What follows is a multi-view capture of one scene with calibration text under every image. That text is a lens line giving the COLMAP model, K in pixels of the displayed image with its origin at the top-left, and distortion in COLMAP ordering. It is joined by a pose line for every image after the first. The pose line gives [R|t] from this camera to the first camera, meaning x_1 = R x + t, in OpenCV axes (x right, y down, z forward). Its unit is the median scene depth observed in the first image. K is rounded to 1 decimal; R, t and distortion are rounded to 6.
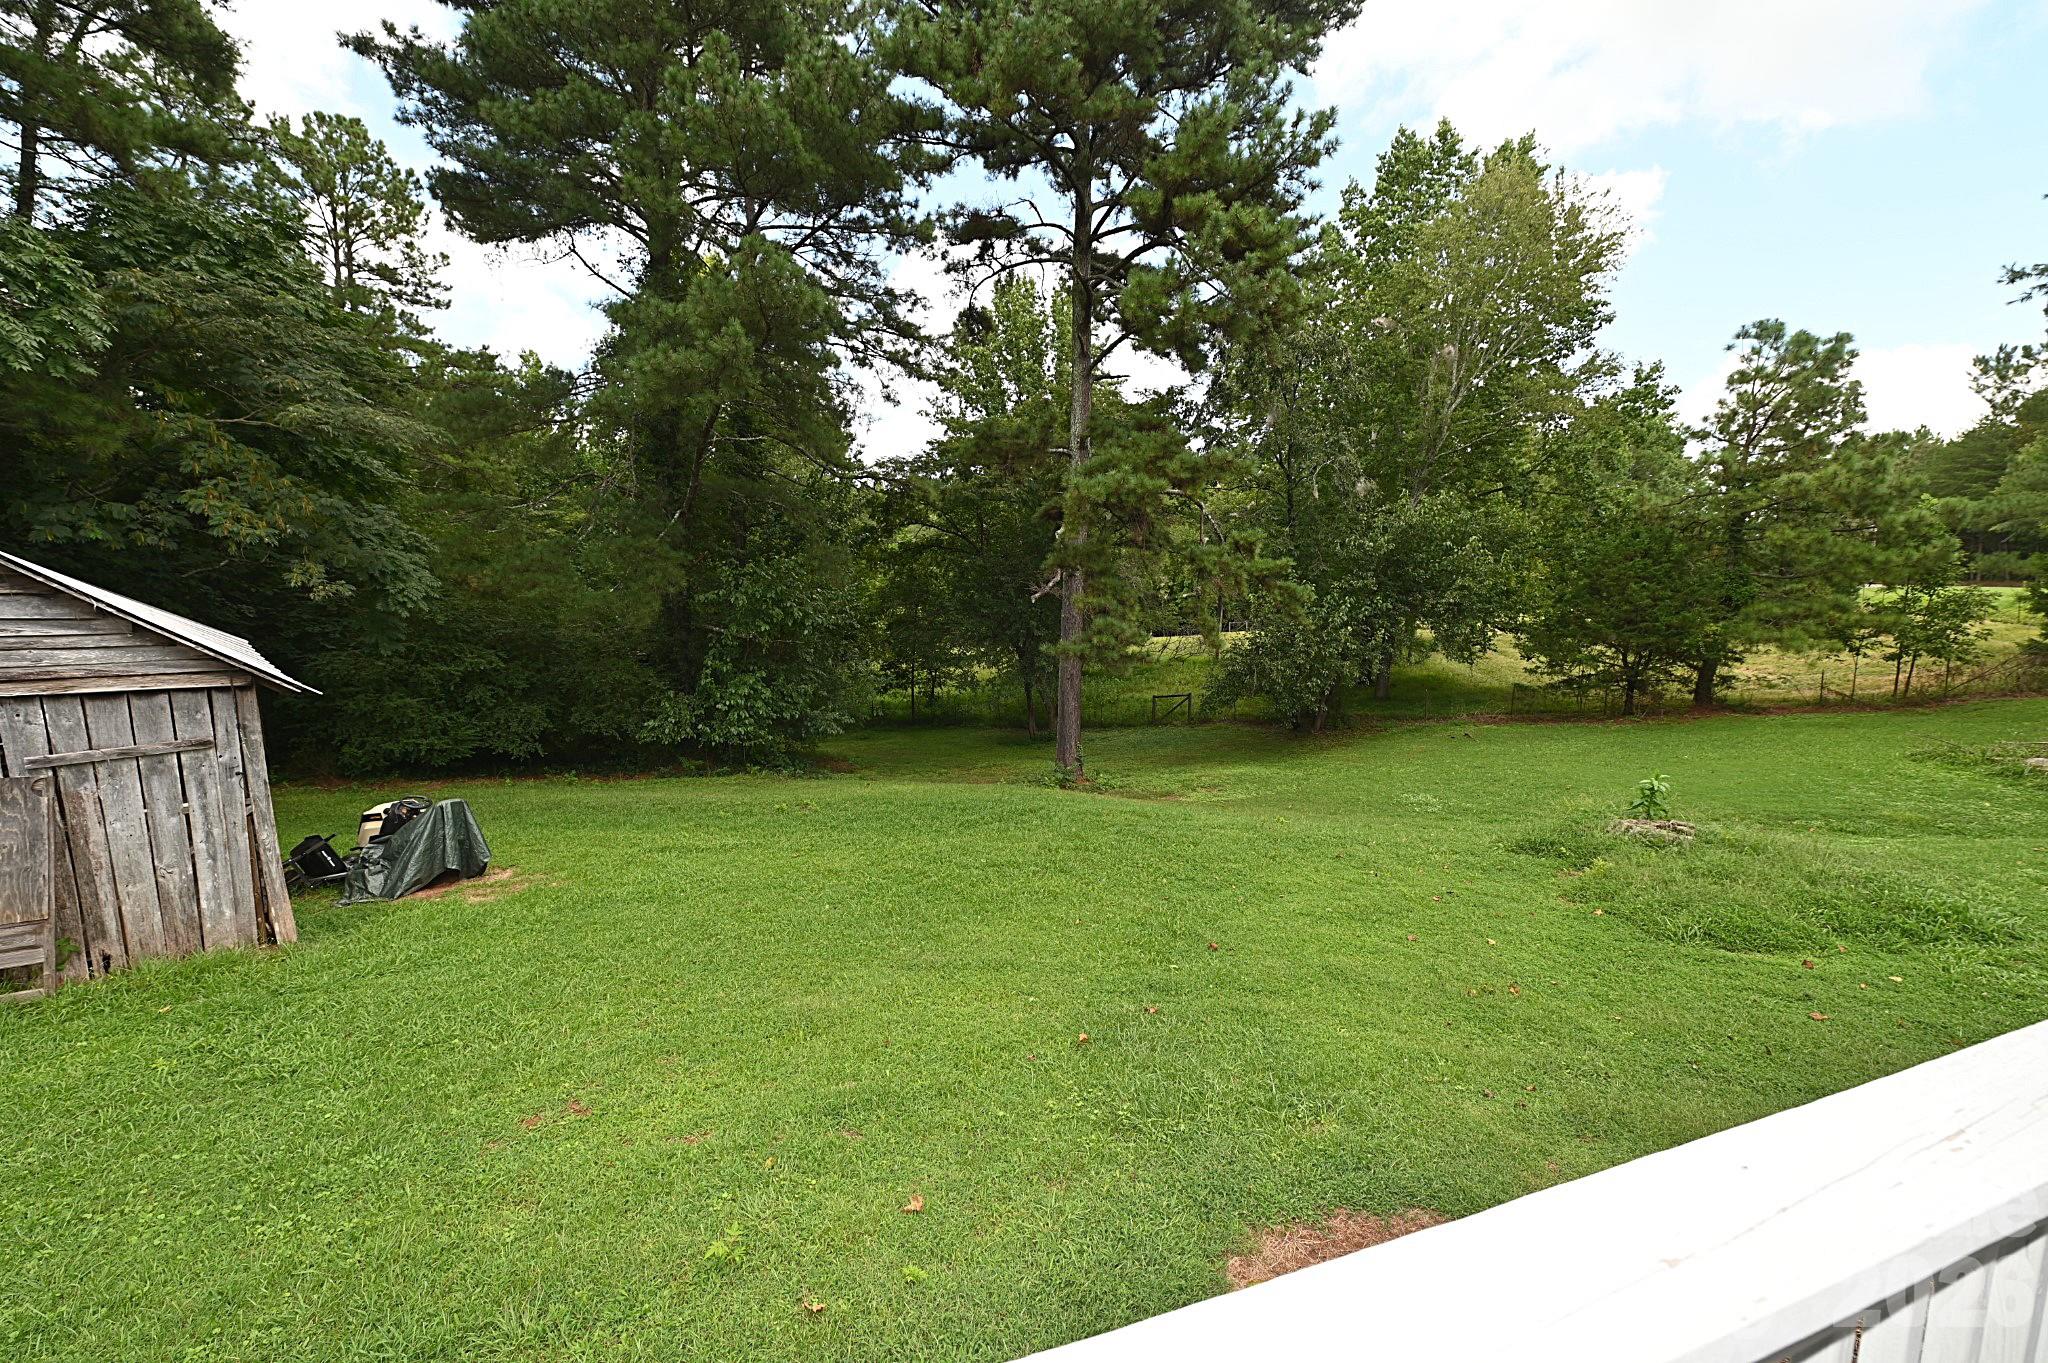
lens RADIAL K [[810.0, 0, 1023.8], [0, 810.0, 683.7], [0, 0, 1]] dist [-0.010245, -0.000559]
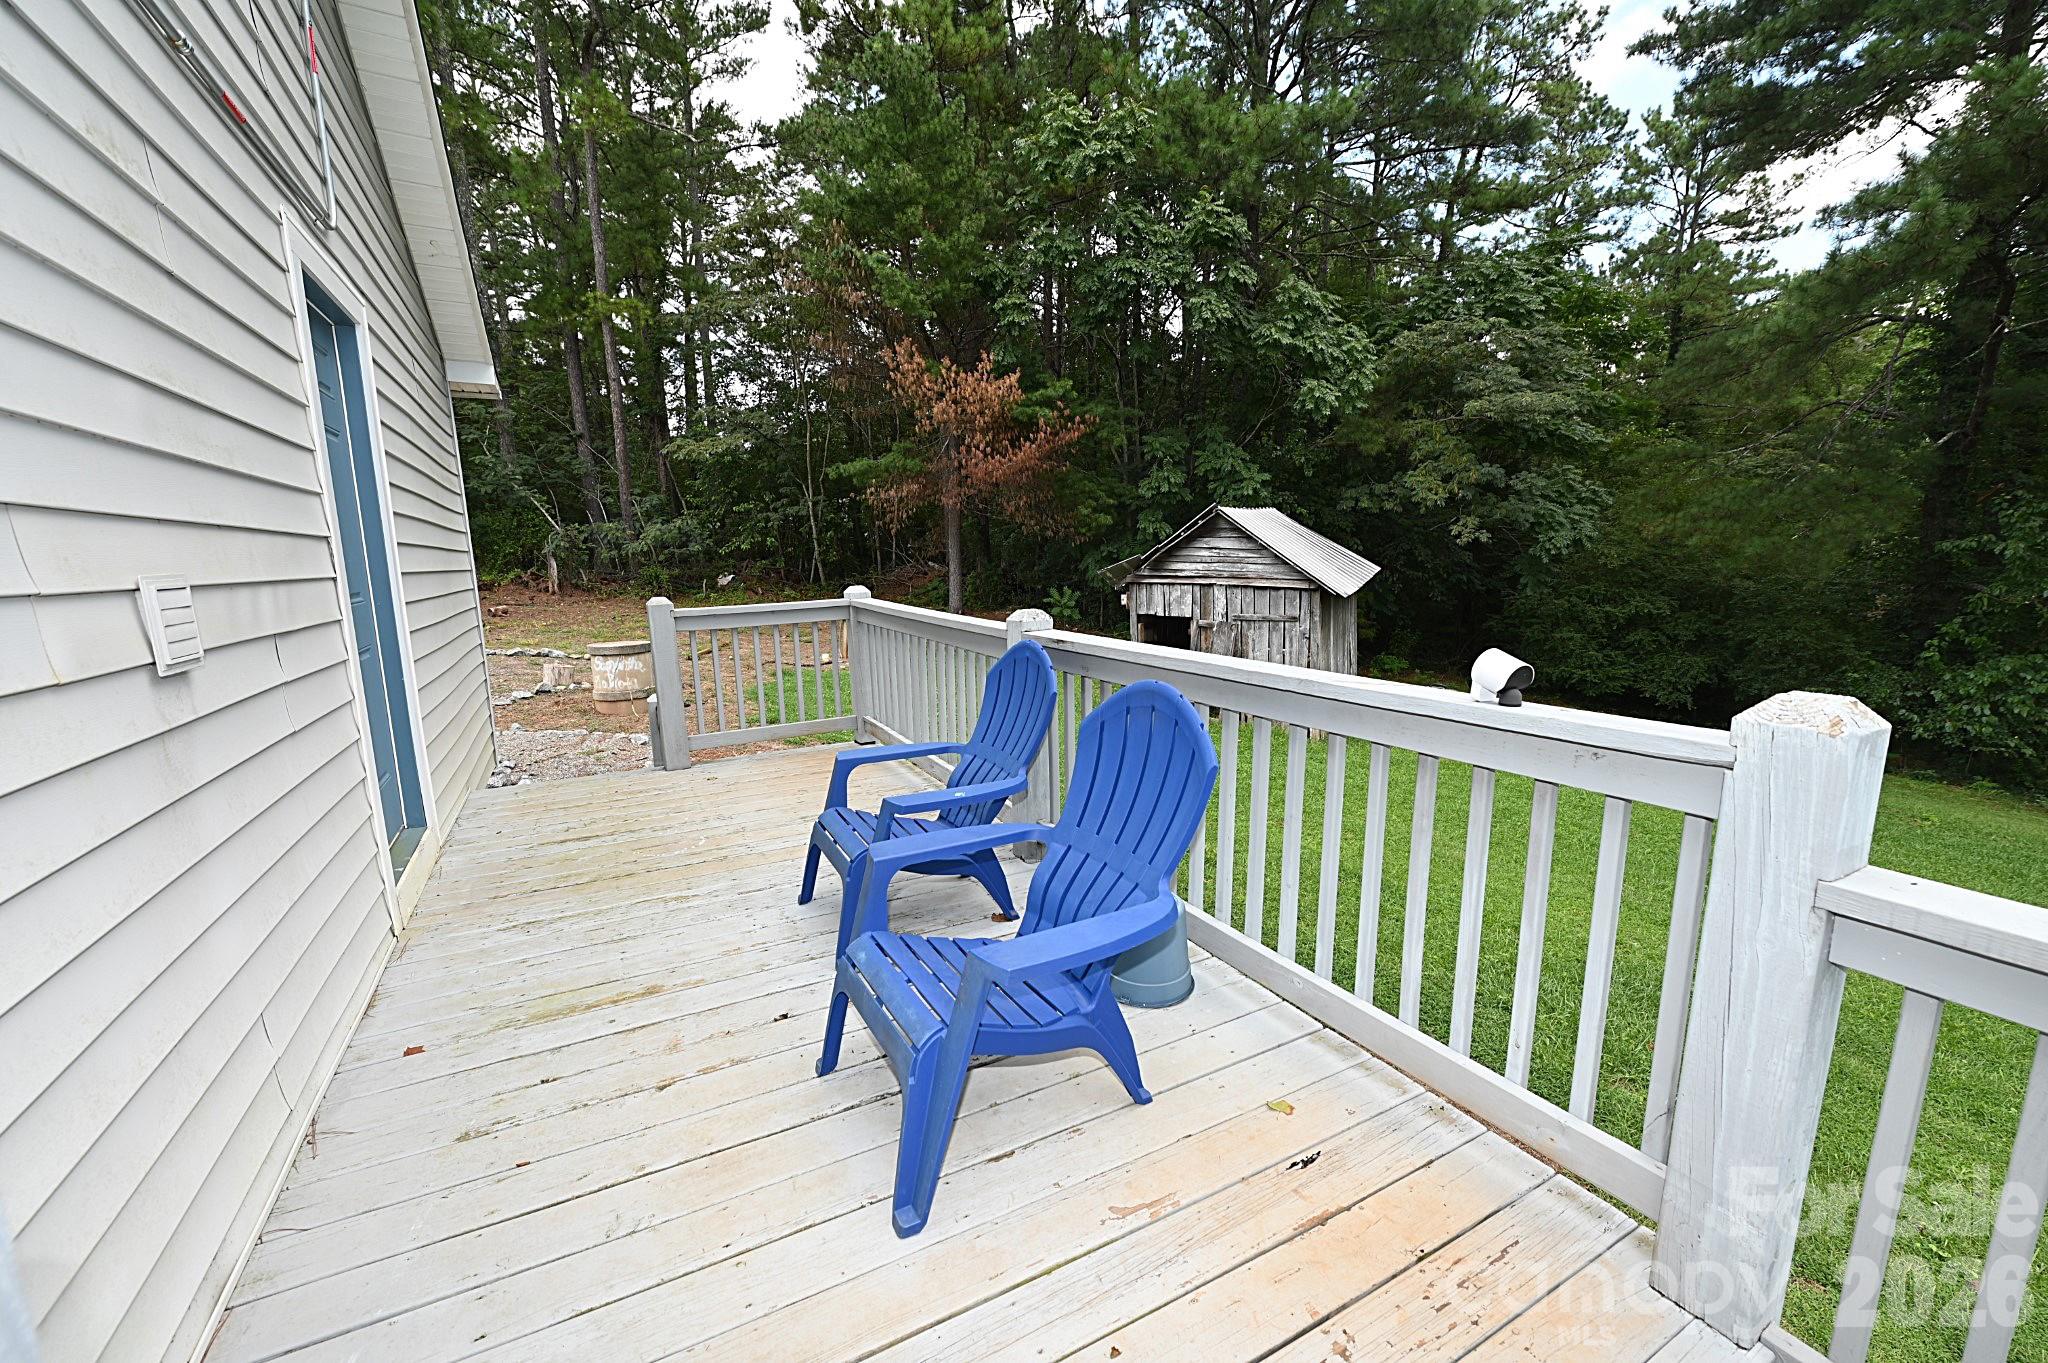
lens RADIAL K [[815.0, 0, 1018.7], [0, 815.0, 682.0], [0, 0, 1]] dist [-0.010888, -0.000194]
pose [[0.156636, 0.161306, -0.974395, 0.194505], [-0.109396, 0.983336, 0.145200, 0.004188], [0.981579, 0.083851, 0.171672, 0.016798]]
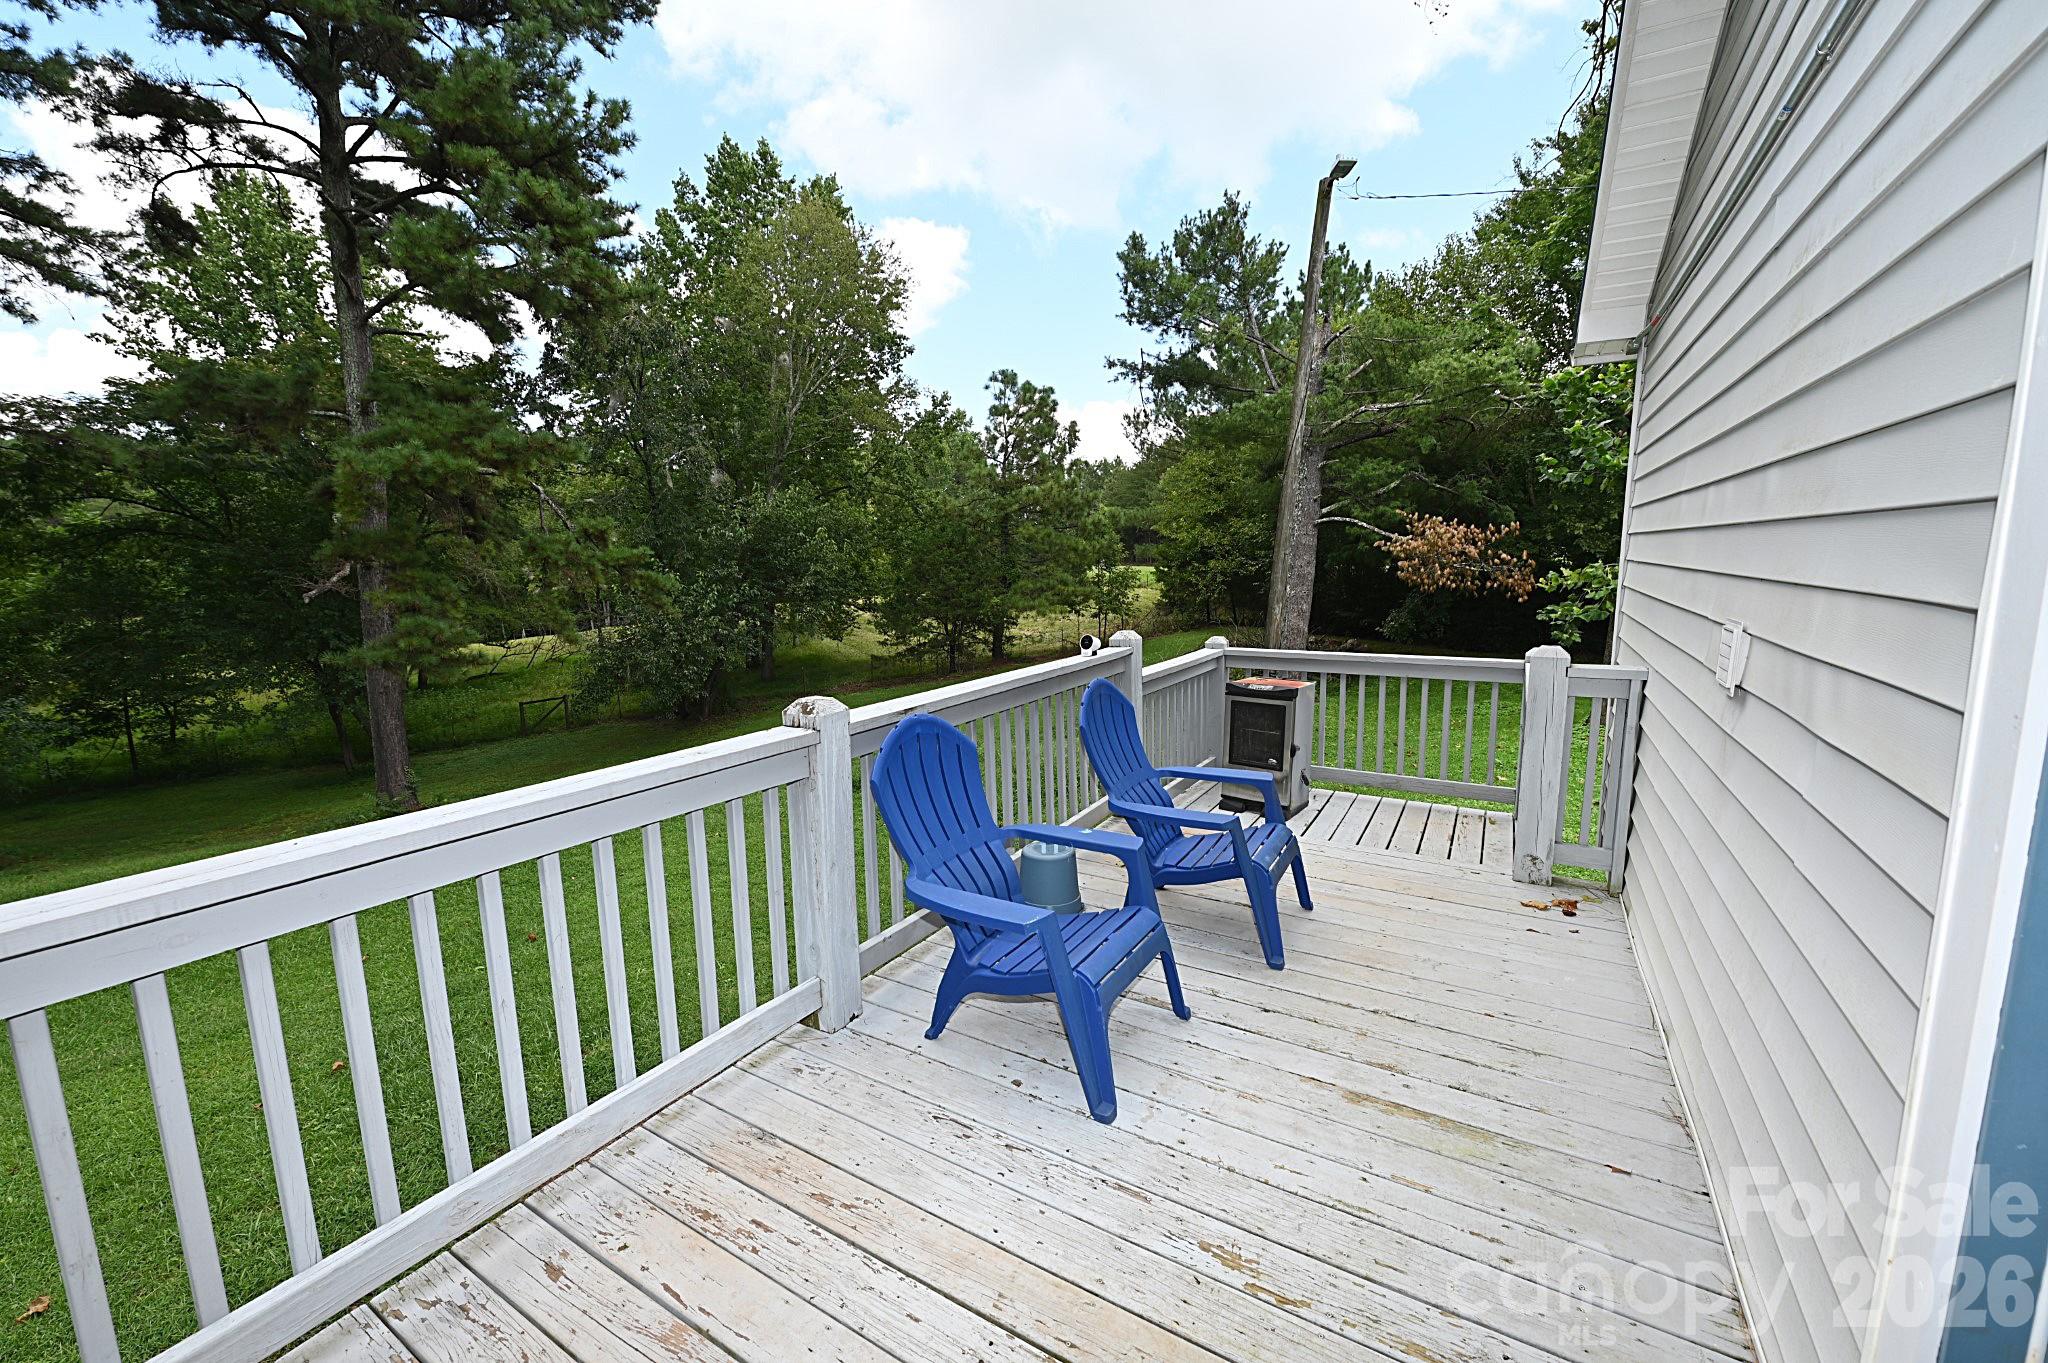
lens RADIAL K [[810.0, 0, 1023.8], [0, 810.0, 683.7], [0, 0, 1]] dist [-0.010245, -0.000559]
pose [[0.762515, -0.103898, 0.638574, 0.027940], [0.095562, 0.994282, 0.047663, 0.007495], [-0.639874, 0.024679, 0.768083, -0.048590]]
